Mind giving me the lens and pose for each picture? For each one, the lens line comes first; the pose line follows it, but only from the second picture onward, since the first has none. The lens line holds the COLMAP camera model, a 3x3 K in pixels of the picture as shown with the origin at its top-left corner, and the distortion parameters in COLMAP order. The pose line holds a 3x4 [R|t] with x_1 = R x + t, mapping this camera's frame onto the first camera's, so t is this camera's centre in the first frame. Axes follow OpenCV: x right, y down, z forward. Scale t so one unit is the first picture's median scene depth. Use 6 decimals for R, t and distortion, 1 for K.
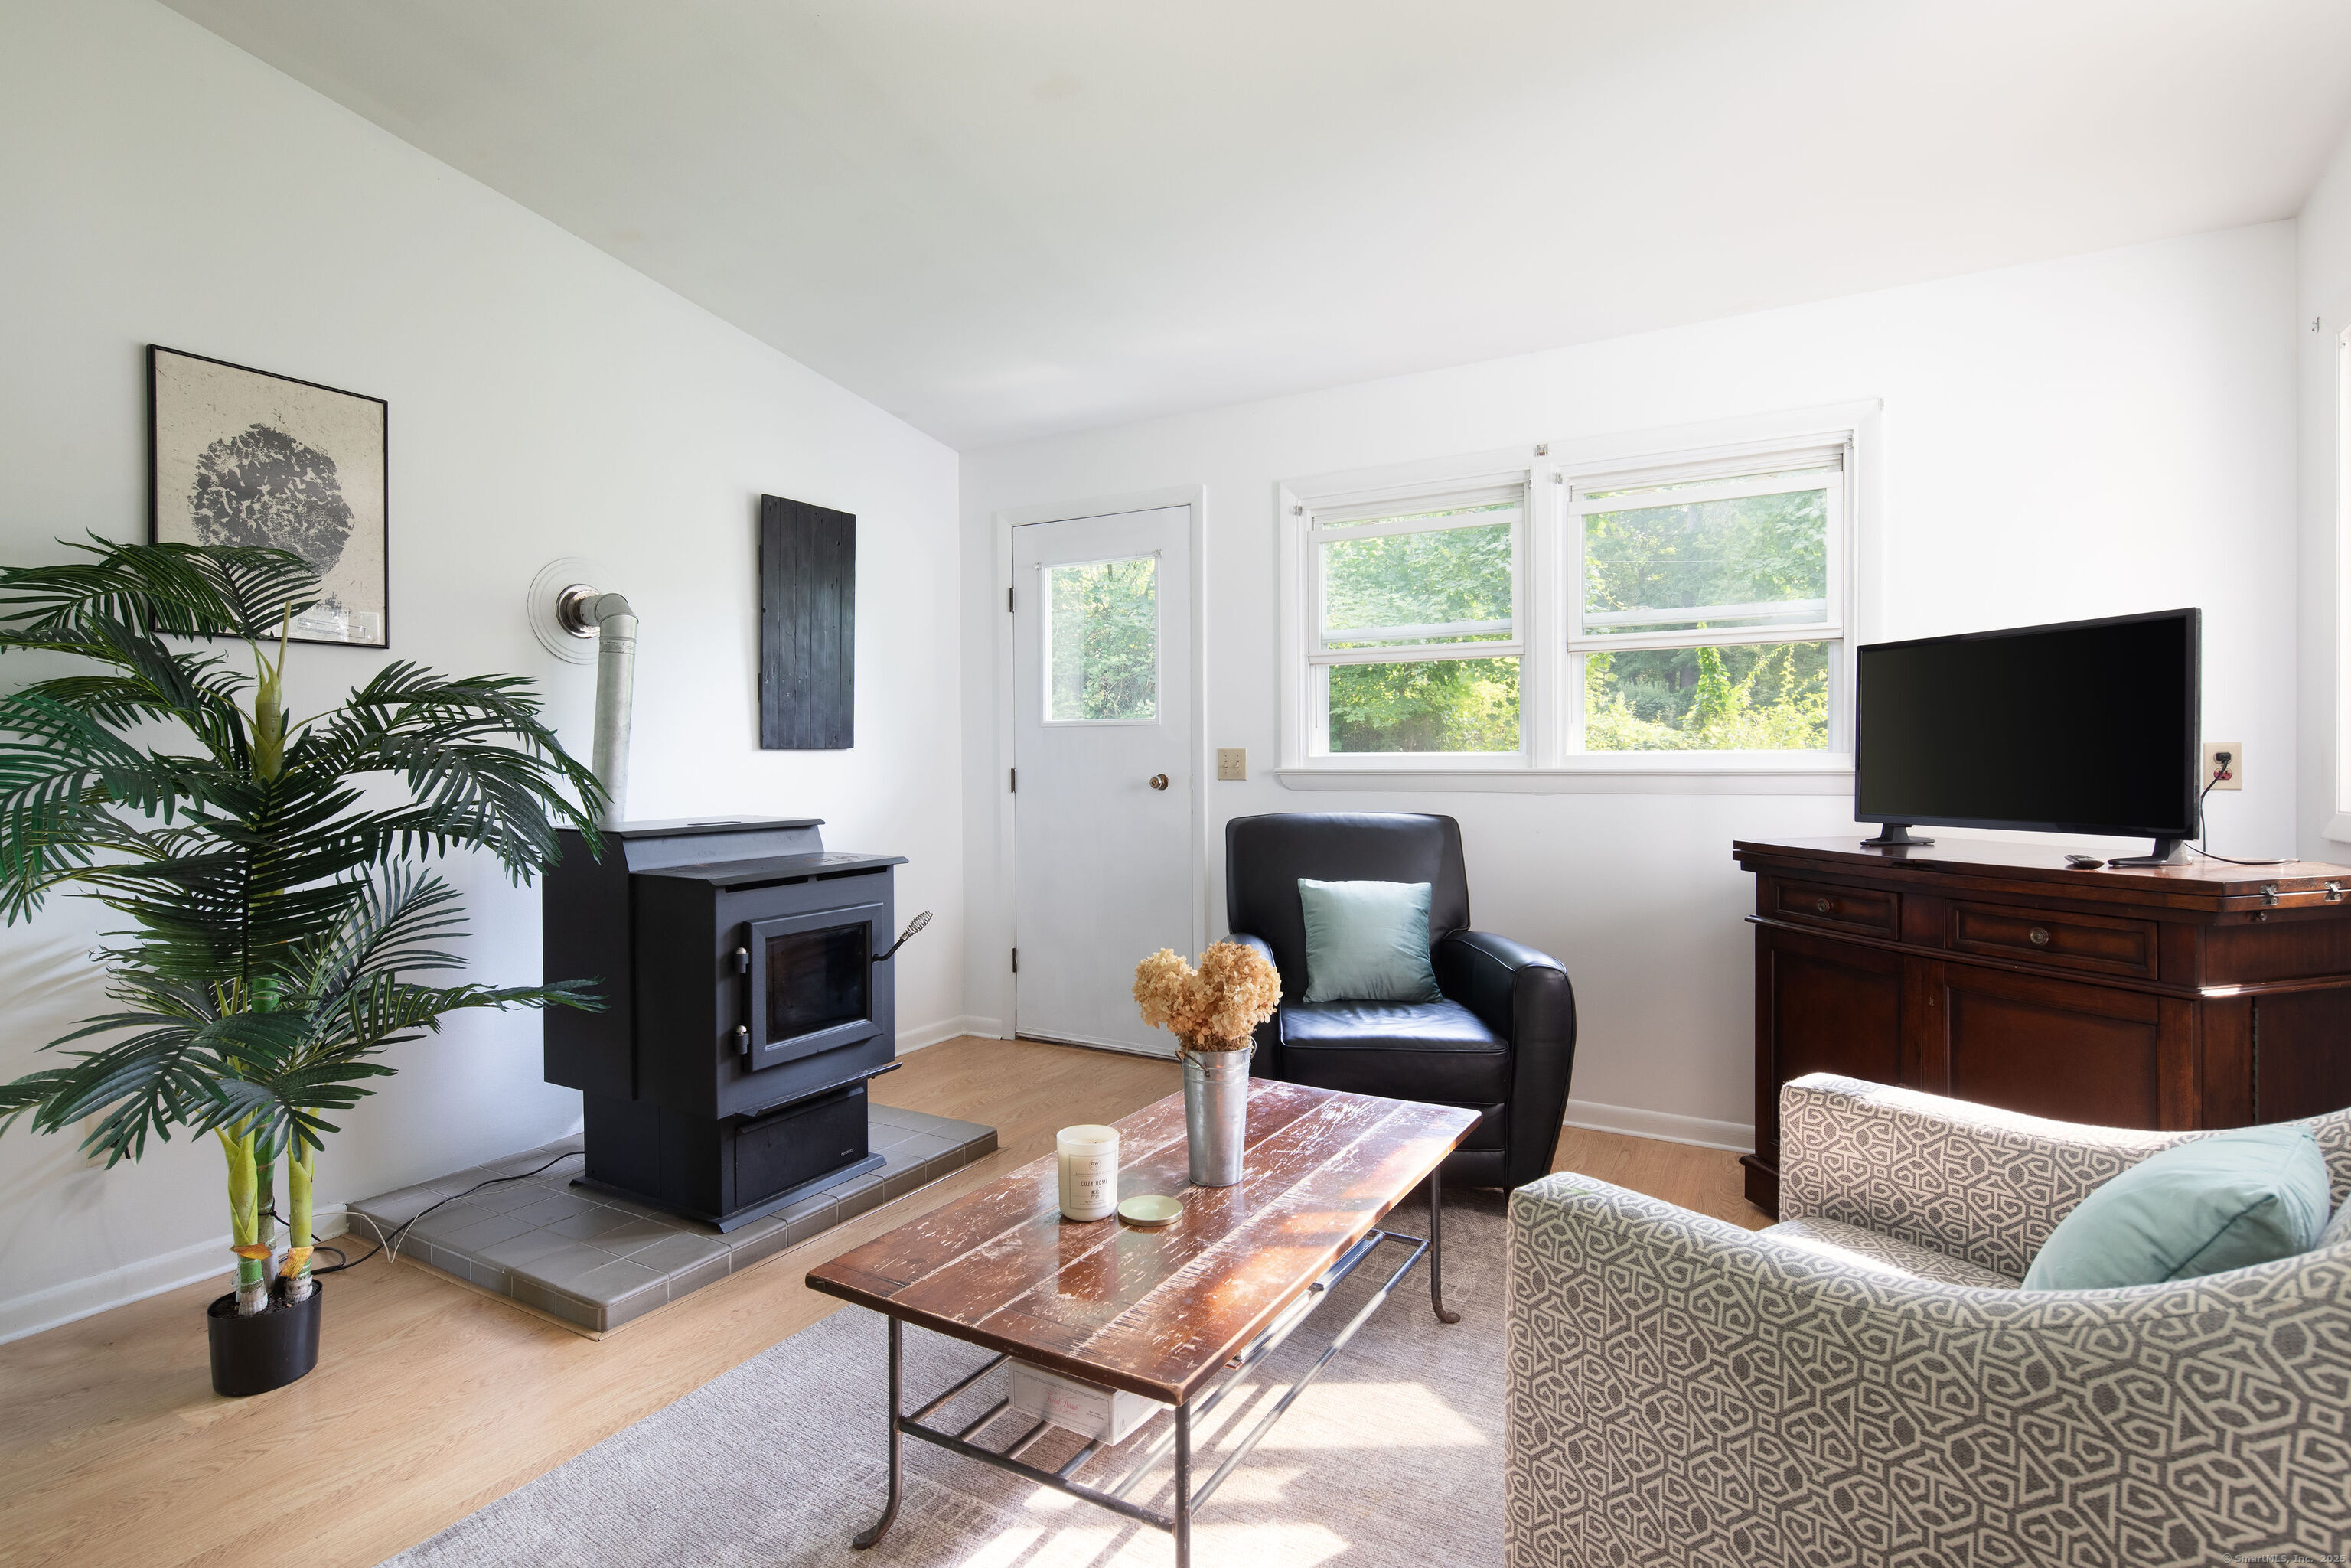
lens RADIAL K [[1171.6, 0, 1169.4], [0, 1171.6, 764.3], [0, 0, 1]] dist [0.000953, -0.001031]
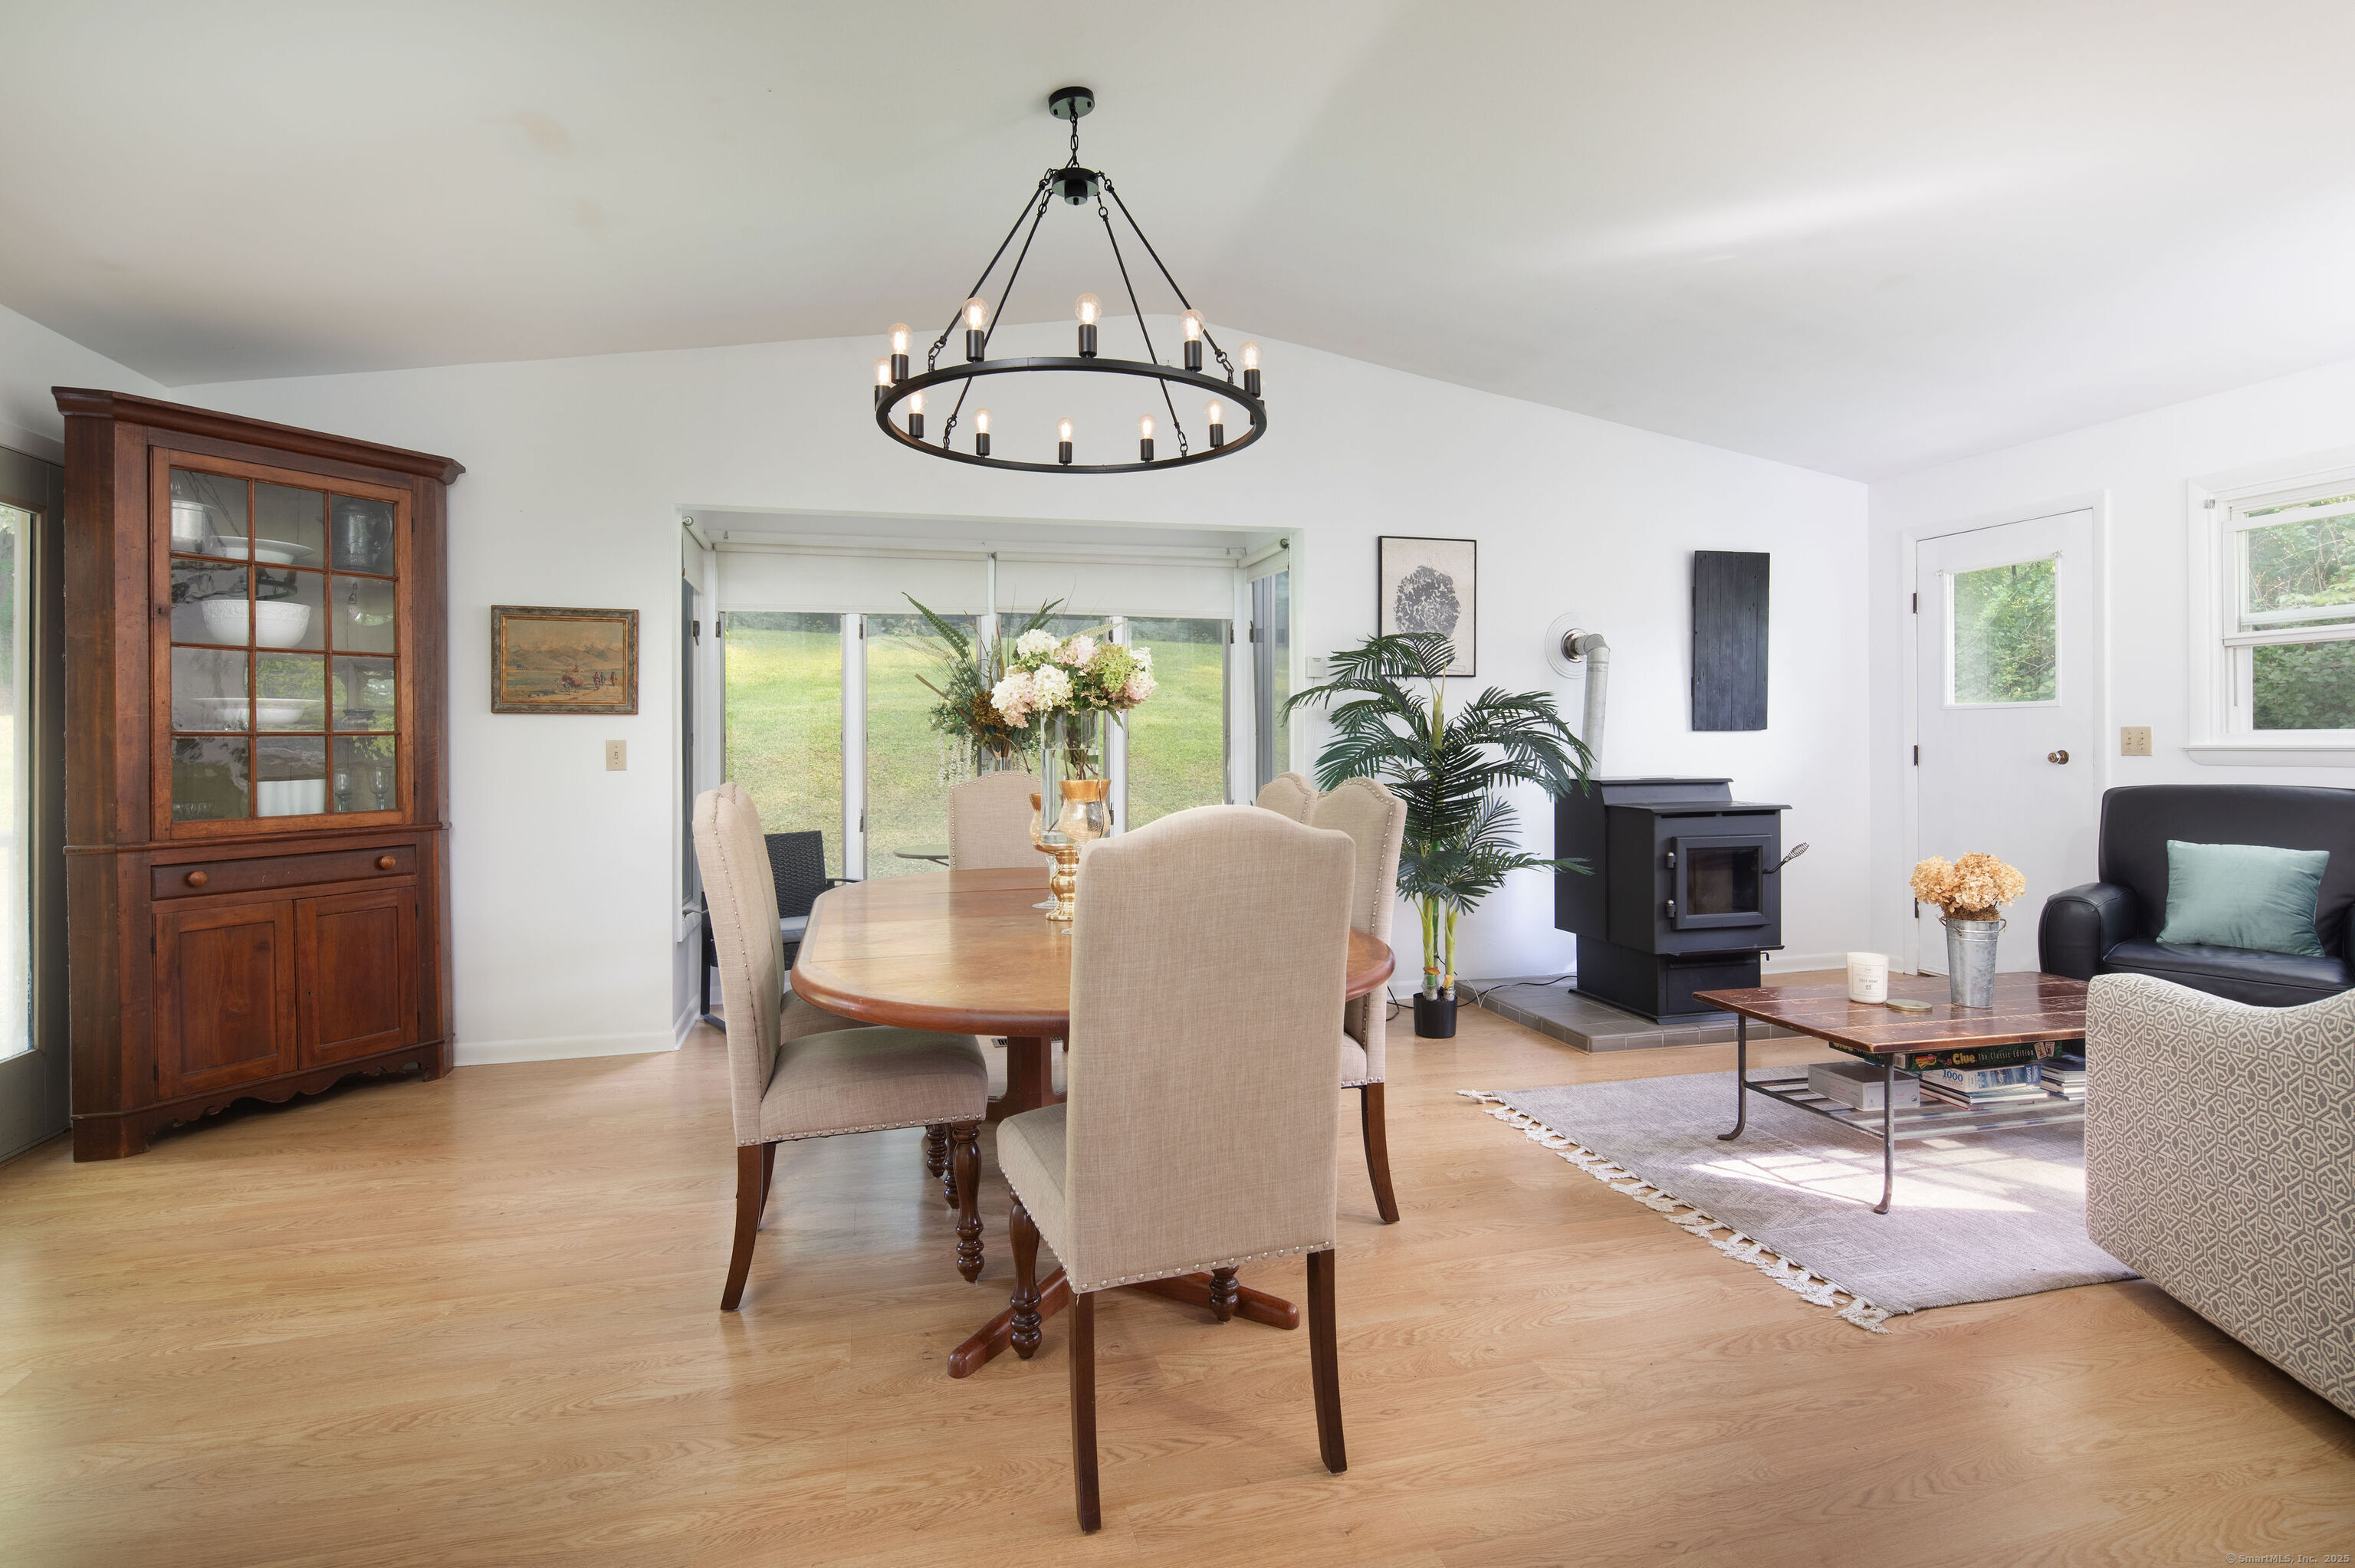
lens RADIAL K [[1173.5, 0, 1171.4], [0, 1173.5, 764.3], [0, 0, 1]] dist [0.000953, -0.001031]
pose [[0.713444, 0.012638, -0.700599, 0.286221], [-0.000791, 0.999851, 0.017231, 0.005512], [0.700712, -0.011739, 0.713347, -0.663122]]
